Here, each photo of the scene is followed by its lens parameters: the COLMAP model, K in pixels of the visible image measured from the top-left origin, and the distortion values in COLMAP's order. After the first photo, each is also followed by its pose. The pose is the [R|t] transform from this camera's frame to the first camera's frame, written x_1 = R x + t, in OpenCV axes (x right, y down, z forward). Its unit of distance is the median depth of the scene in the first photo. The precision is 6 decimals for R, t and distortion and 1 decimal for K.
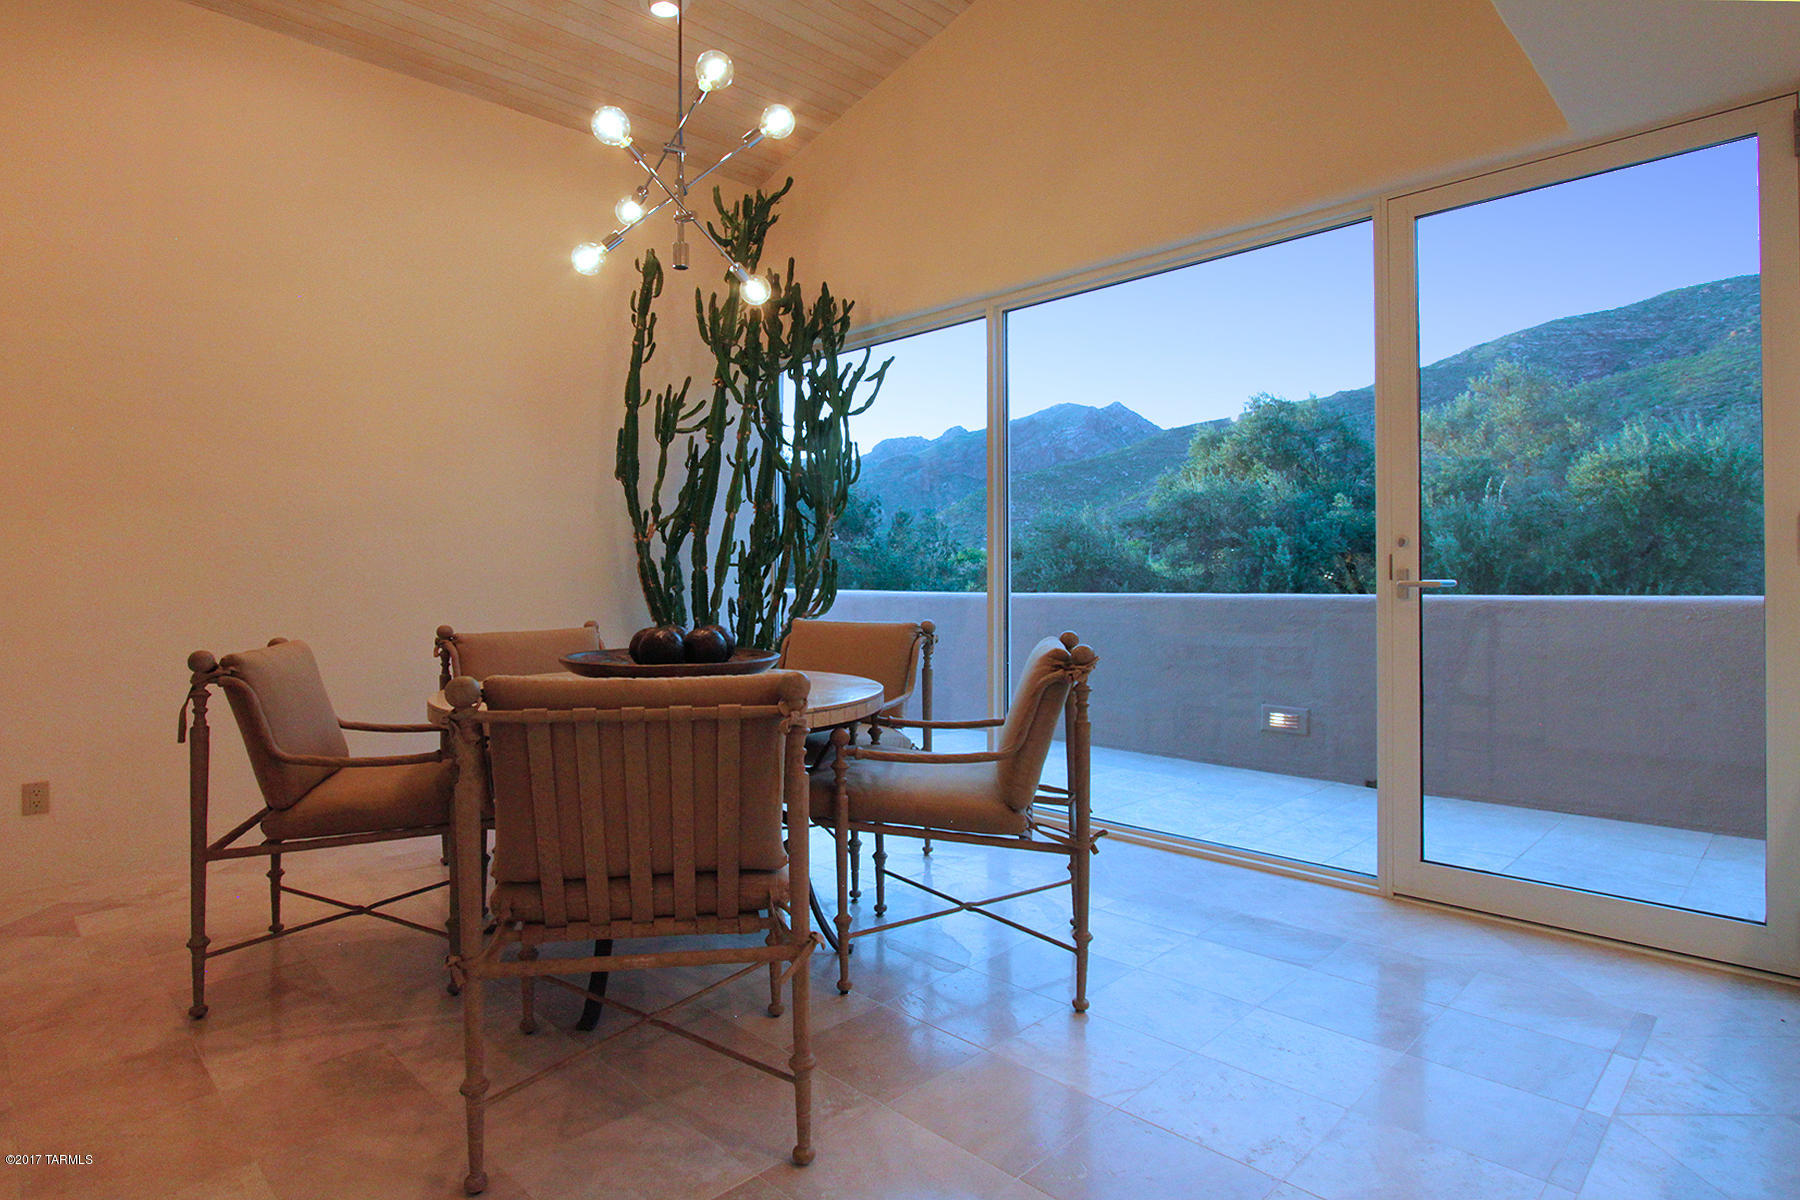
lens RADIAL K [[892.9, 0, 953.5], [0, 892.9, 585.4], [0, 0, 1]] dist [-0.018517, -0.000792]
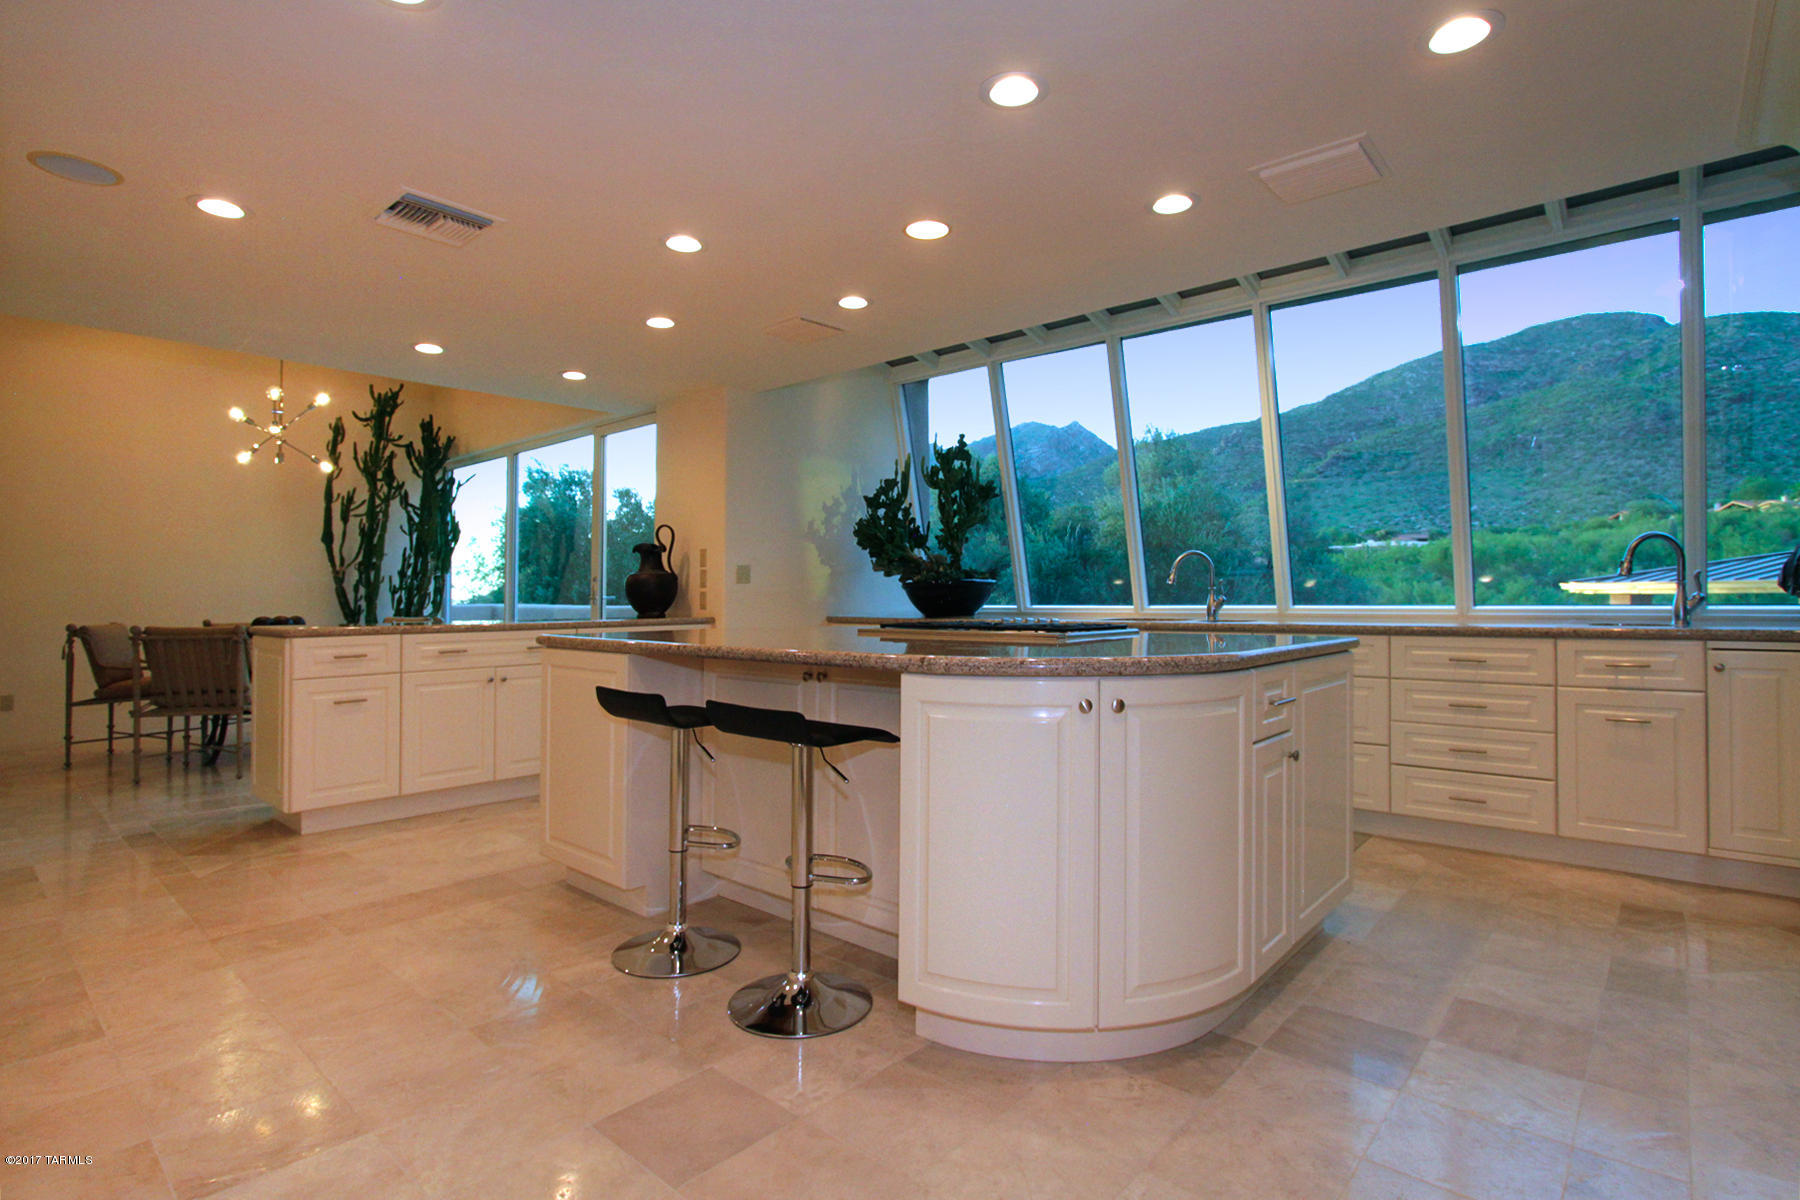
lens RADIAL K [[892.9, 0, 909.0], [0, 892.9, 593.2], [0, 0, 1]] dist [-0.018517, -0.000792]
pose [[0.999955, 0.000083, -0.009492, 0.856005], [-0.000197, 0.999927, -0.012073, 0.007768], [0.009490, 0.012075, 0.999882, -0.815215]]
